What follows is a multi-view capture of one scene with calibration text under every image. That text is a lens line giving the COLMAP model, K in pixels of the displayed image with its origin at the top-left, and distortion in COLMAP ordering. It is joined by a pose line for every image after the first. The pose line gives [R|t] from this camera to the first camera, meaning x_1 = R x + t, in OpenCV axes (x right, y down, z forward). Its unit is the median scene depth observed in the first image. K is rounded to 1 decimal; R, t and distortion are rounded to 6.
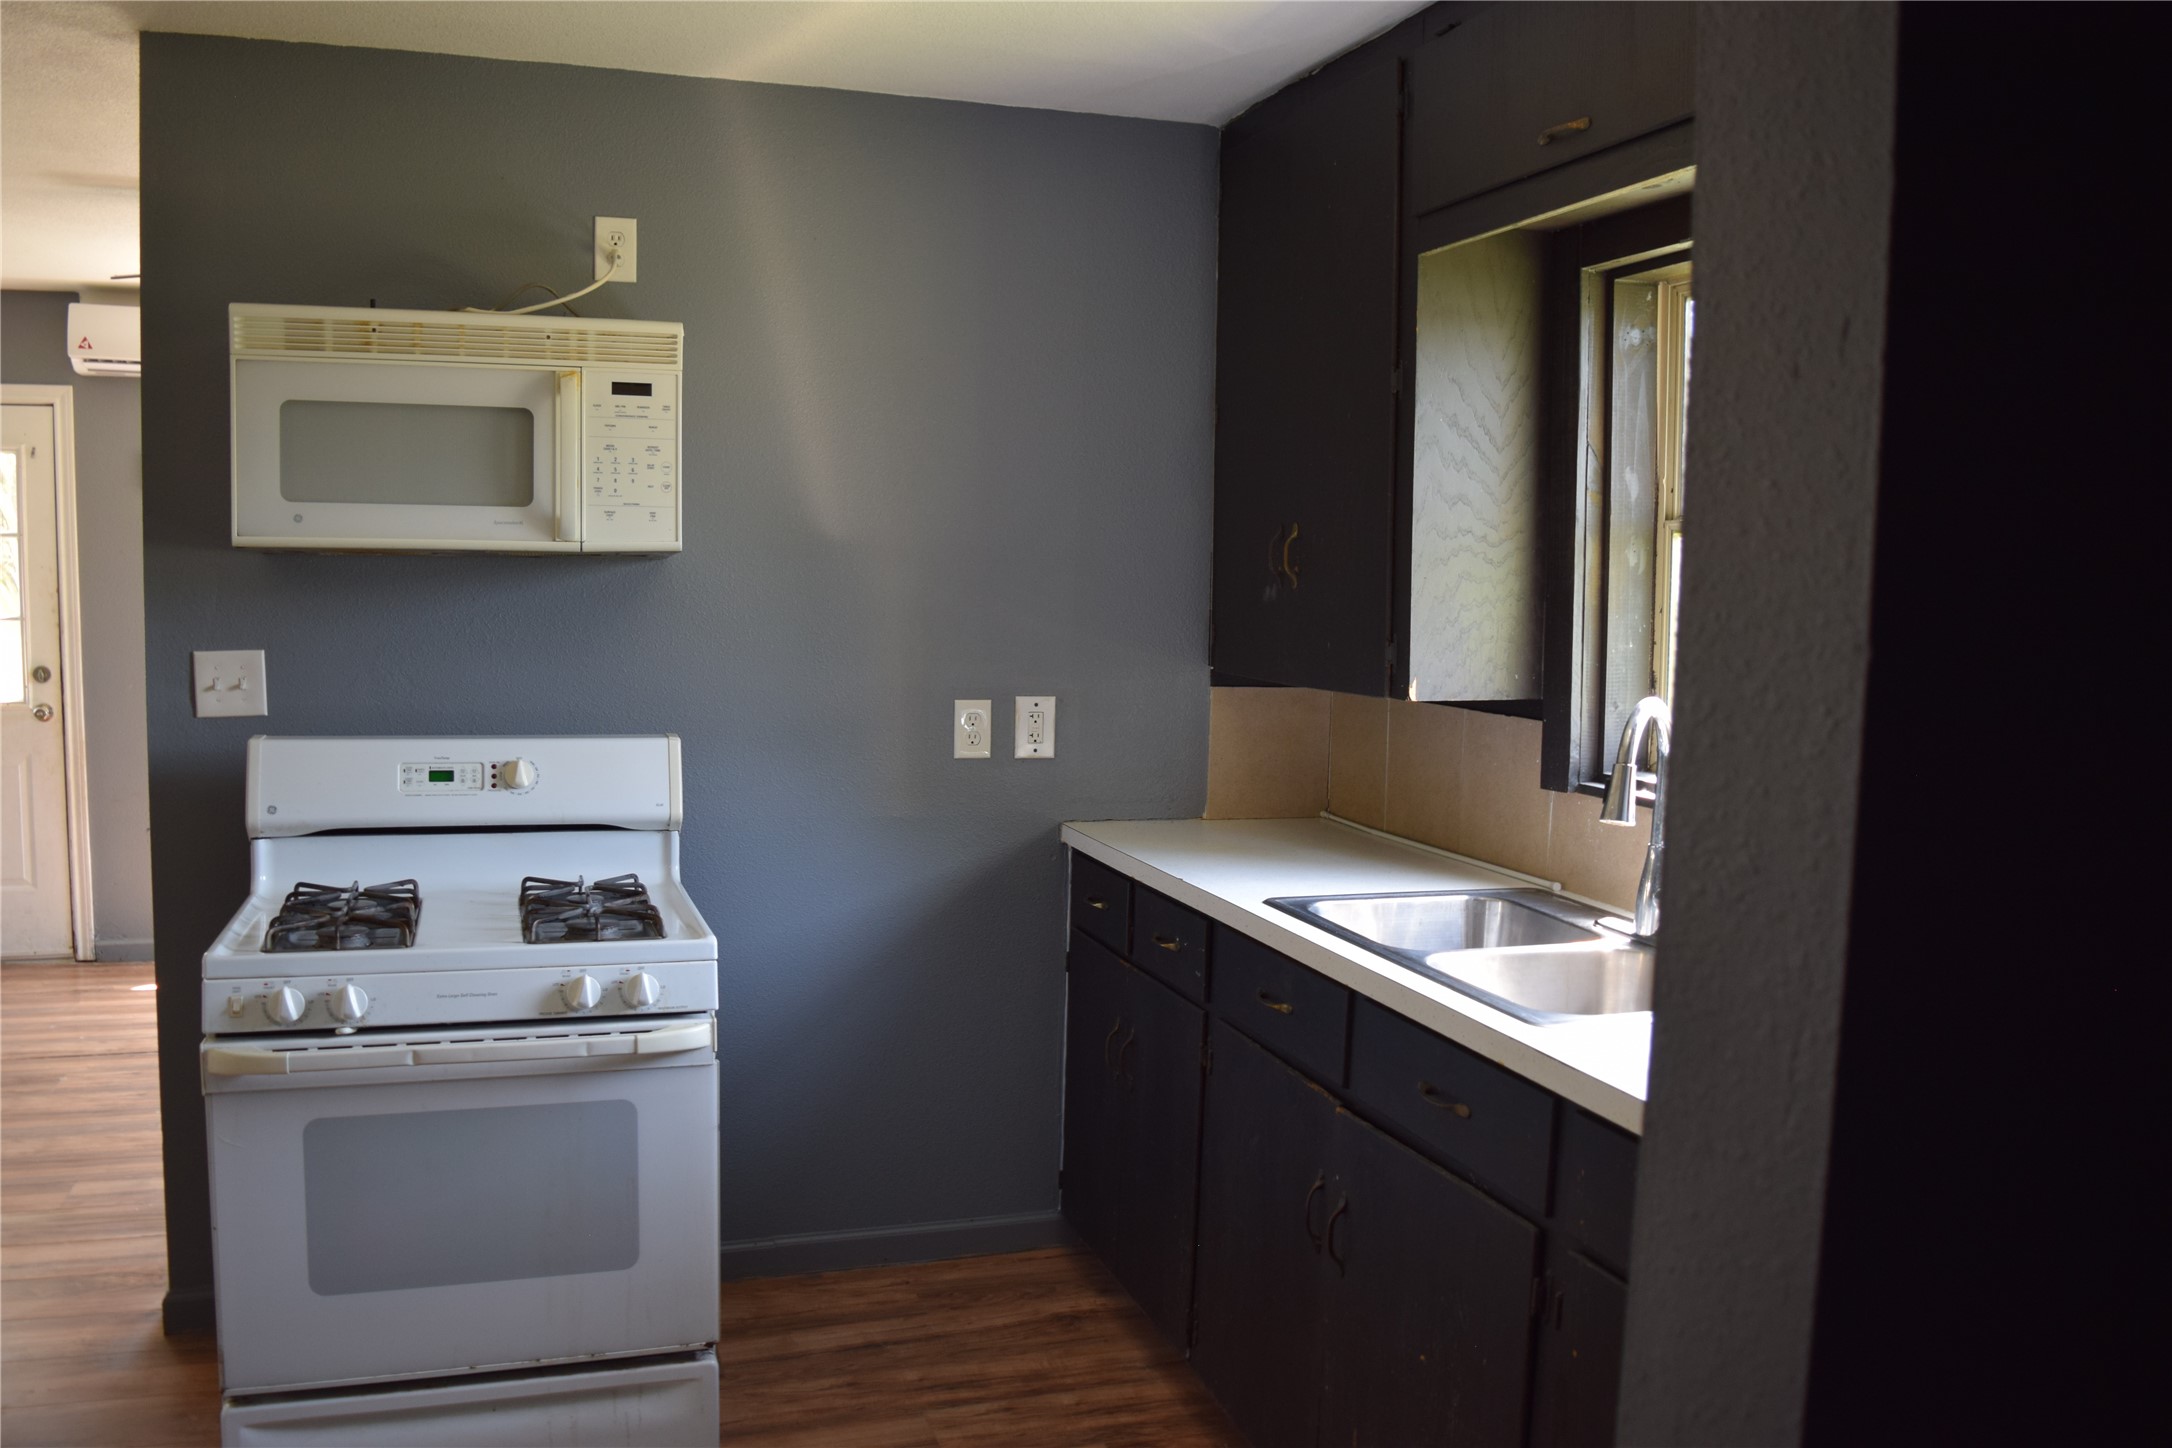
lens RADIAL K [[1694.0, 0, 1084.0], [0, 1694.0, 725.7], [0, 0, 1]] dist [-0.085118, 0.005701]
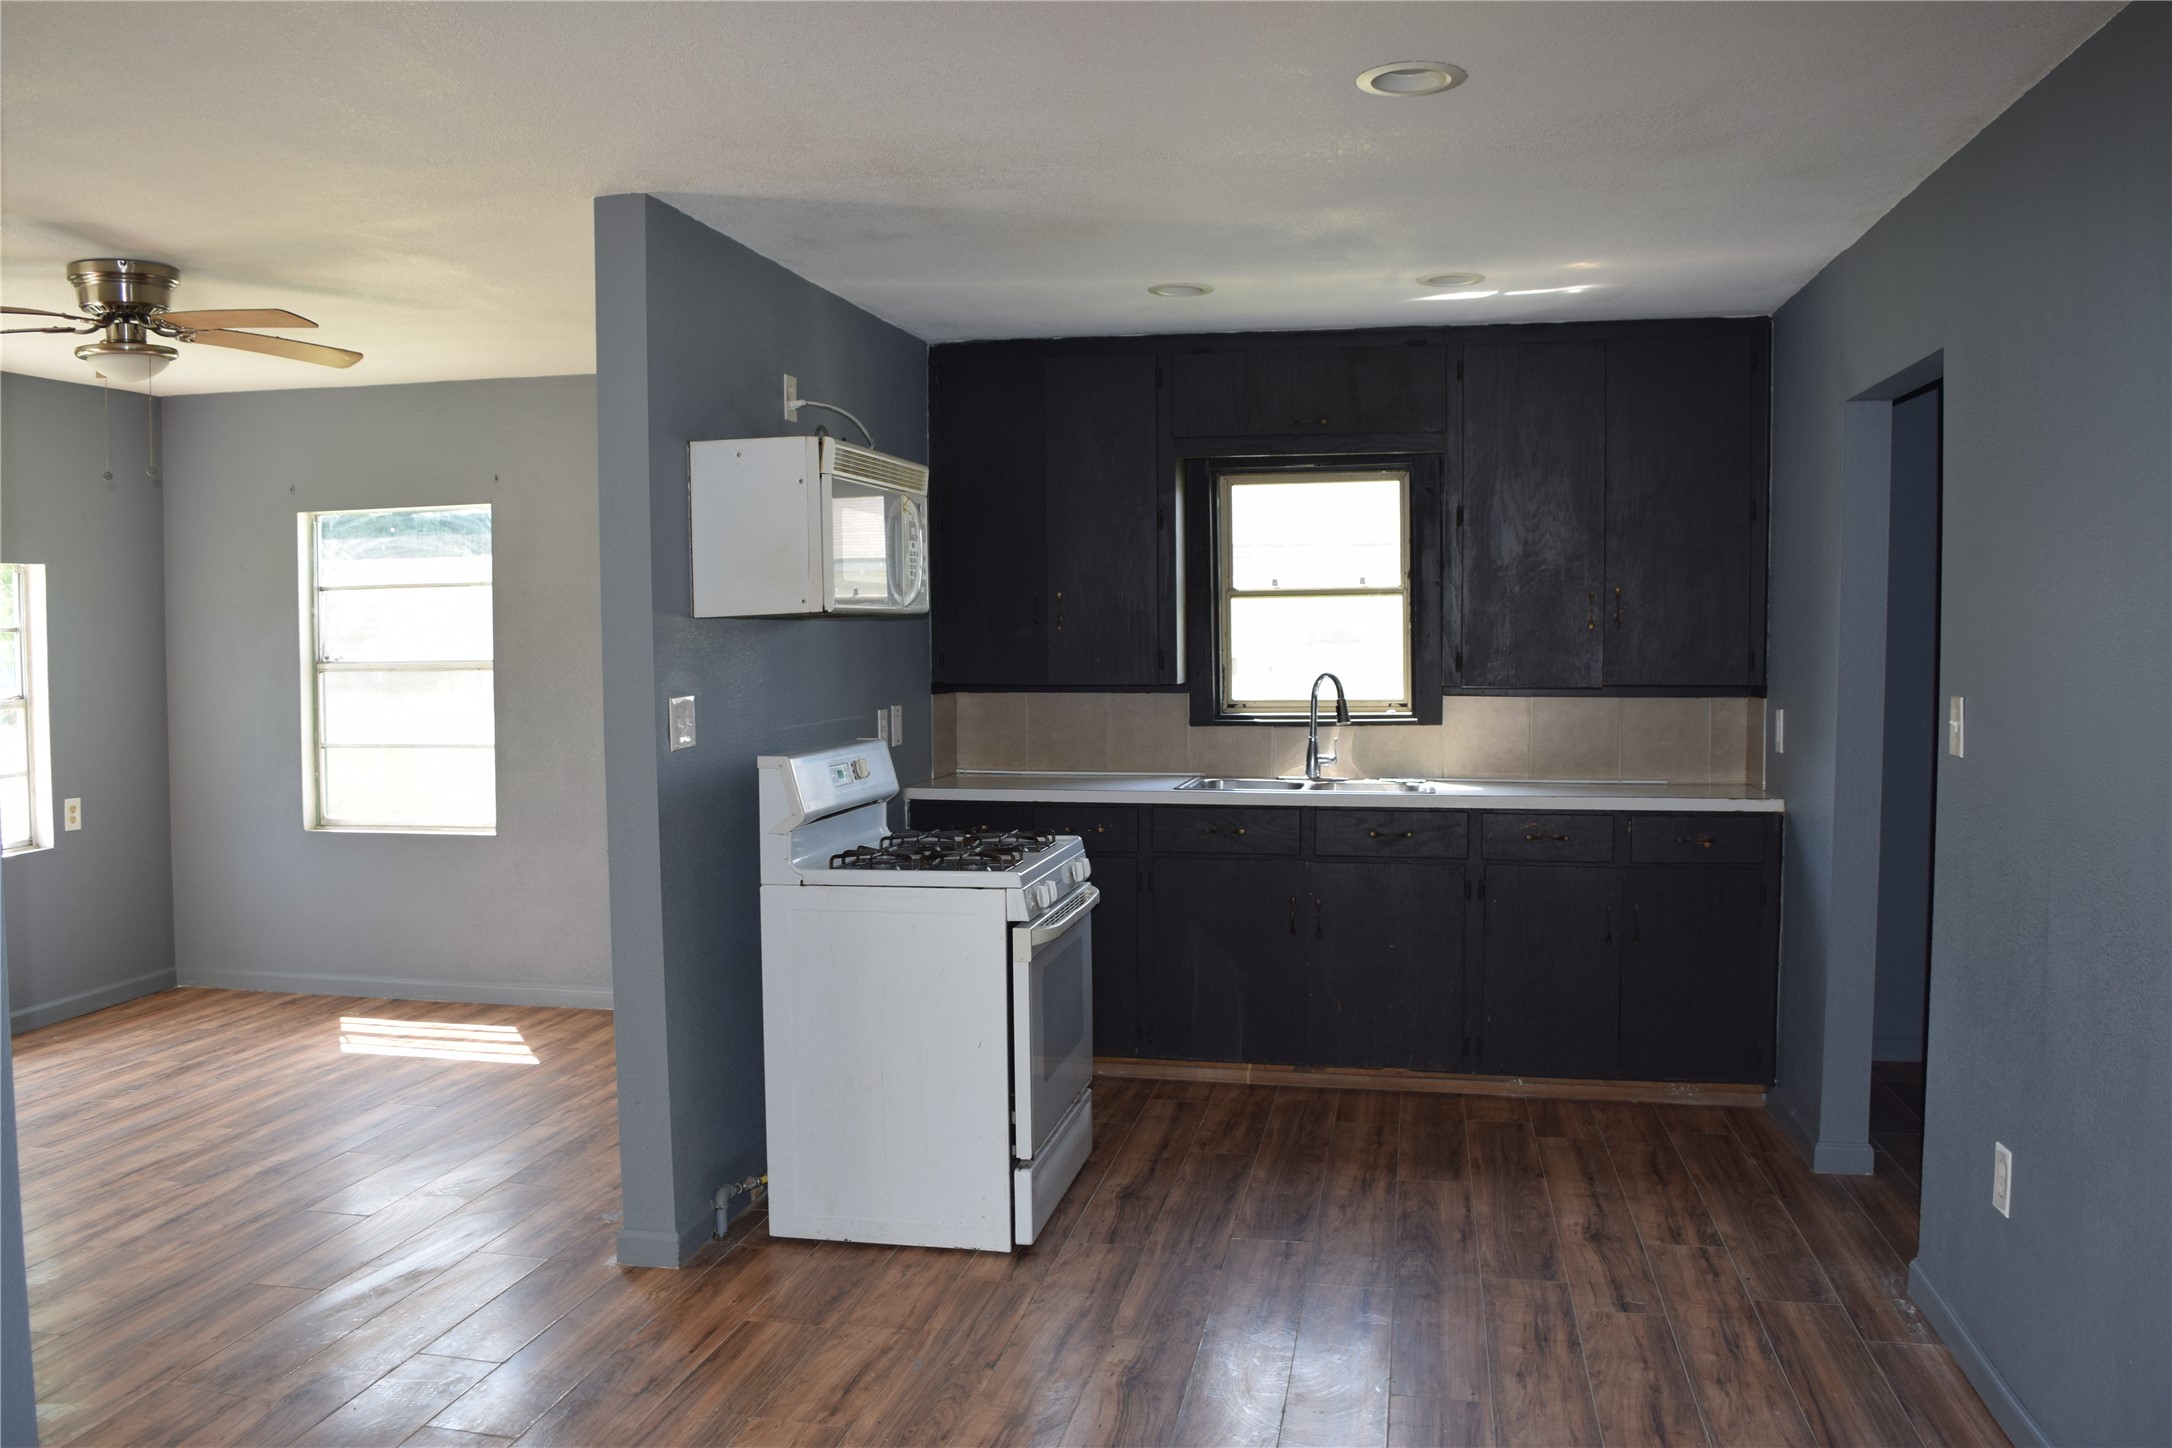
lens RADIAL K [[1694.0, 0, 1085.1], [0, 1694.0, 725.5], [0, 0, 1]] dist [-0.085118, 0.005701]
pose [[0.509633, -0.072250, 0.857353, -1.507564], [0.096300, 0.994997, 0.026606, -0.028367], [-0.854986, 0.069004, 0.514041, 0.089720]]
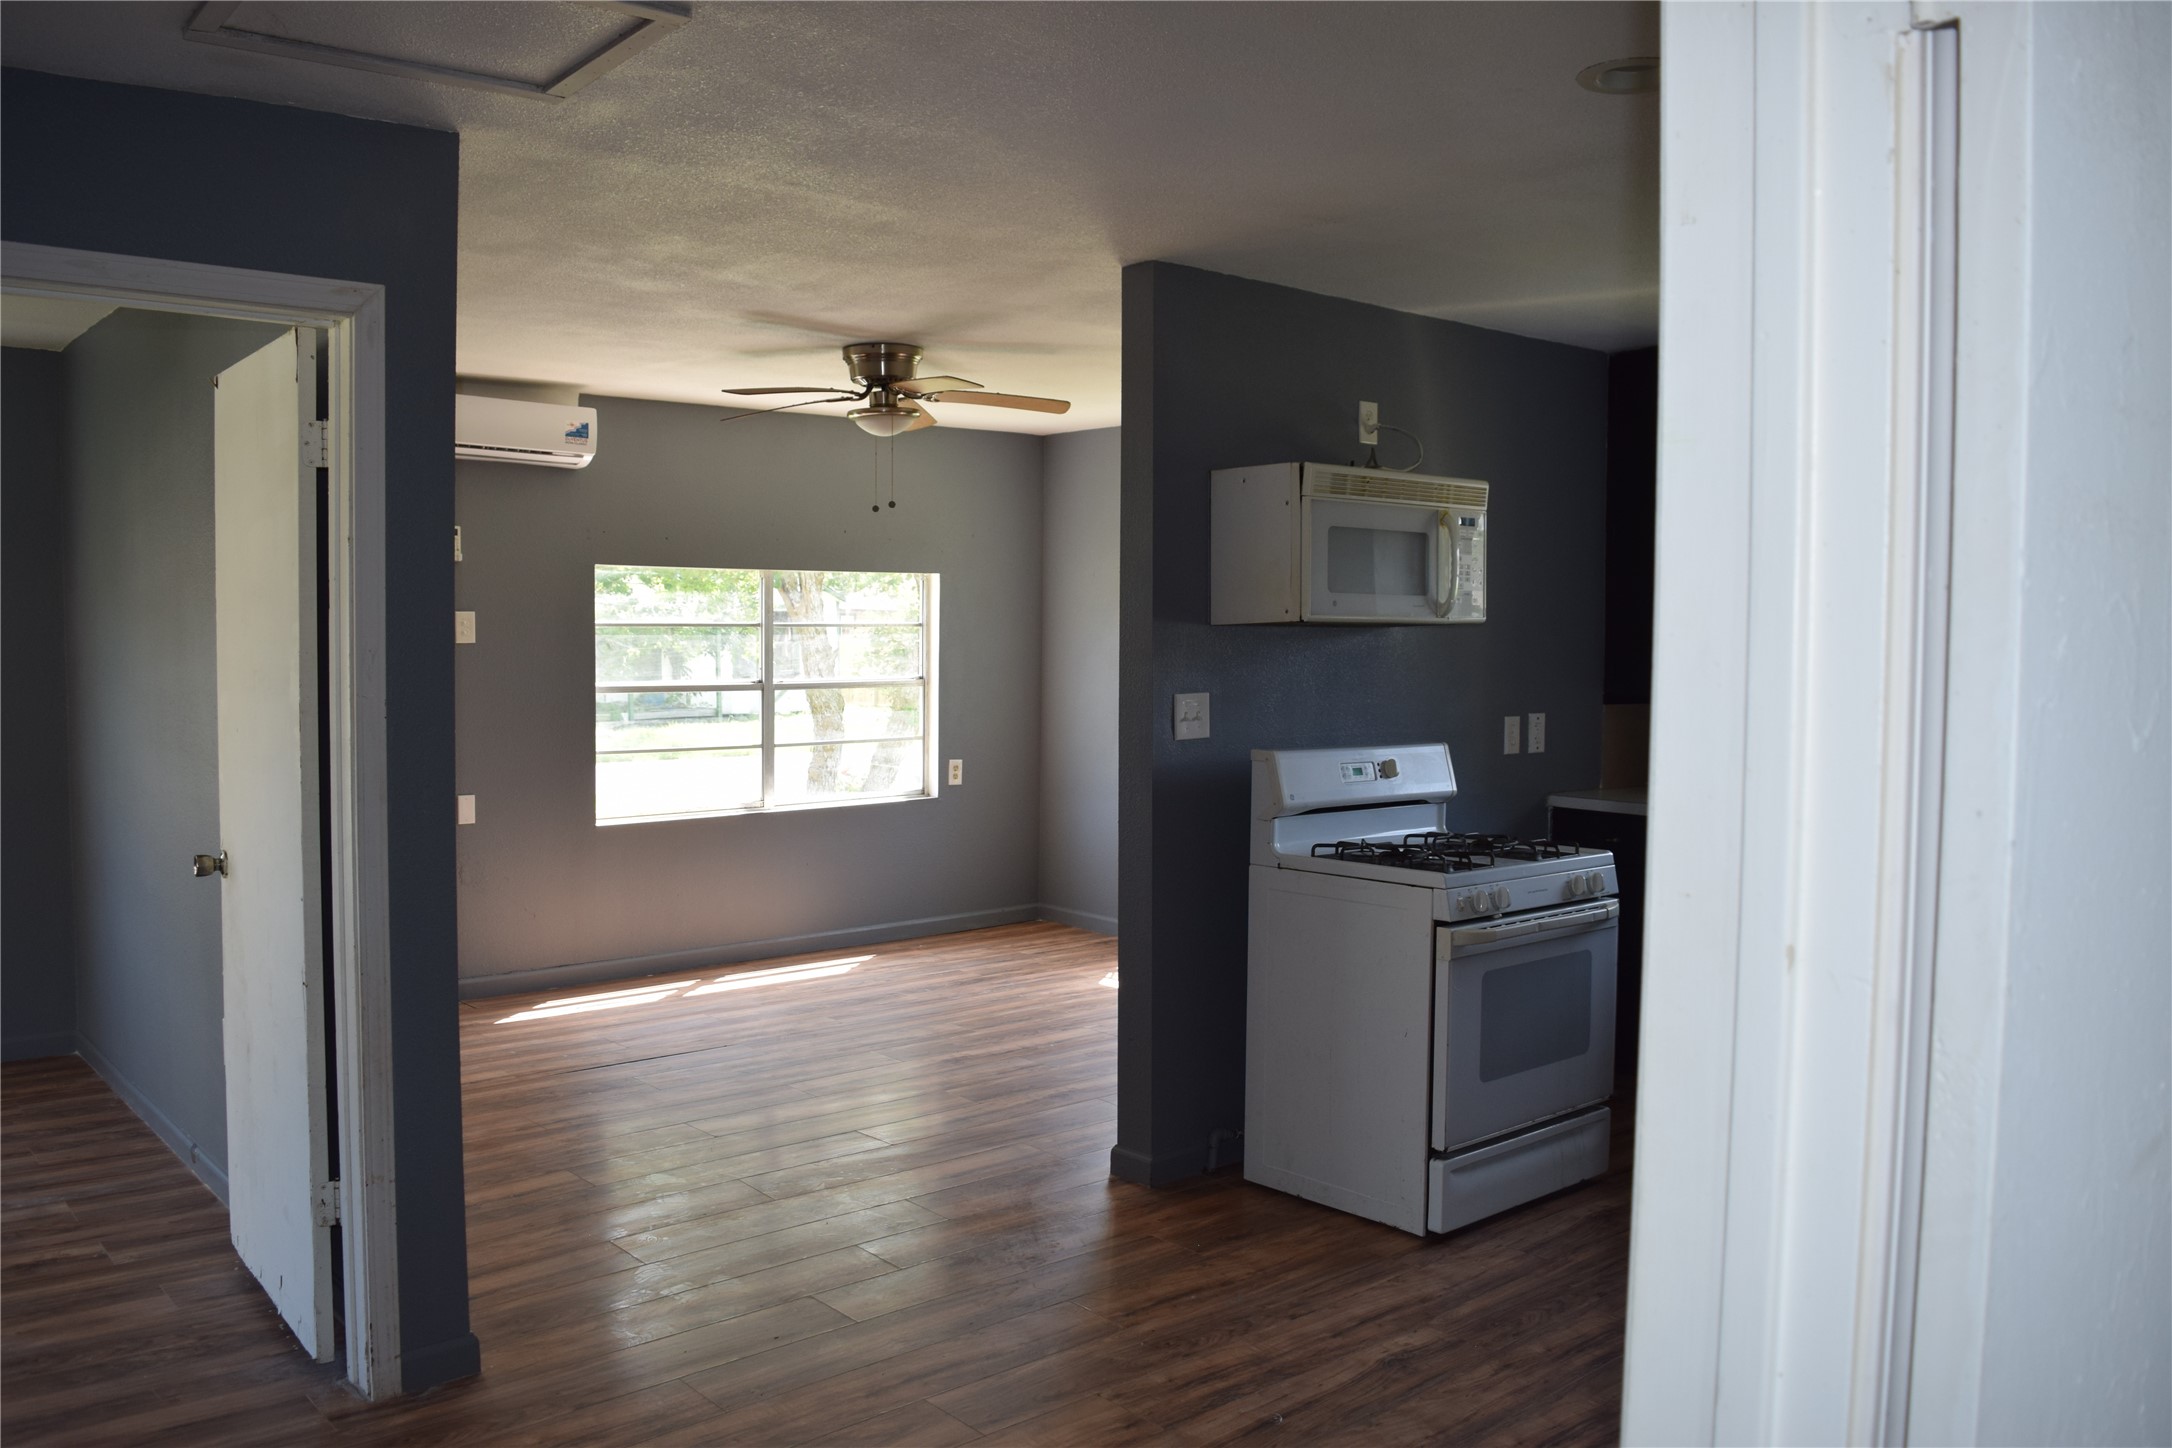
lens RADIAL K [[1694.0, 0, 1079.1], [0, 1694.0, 716.0], [0, 0, 1]] dist [-0.085118, 0.005701]
pose [[0.927361, -0.031401, 0.372848, -1.199426], [0.045036, 0.998595, -0.027913, 0.011671], [-0.371448, 0.042677, 0.927472, -0.334496]]
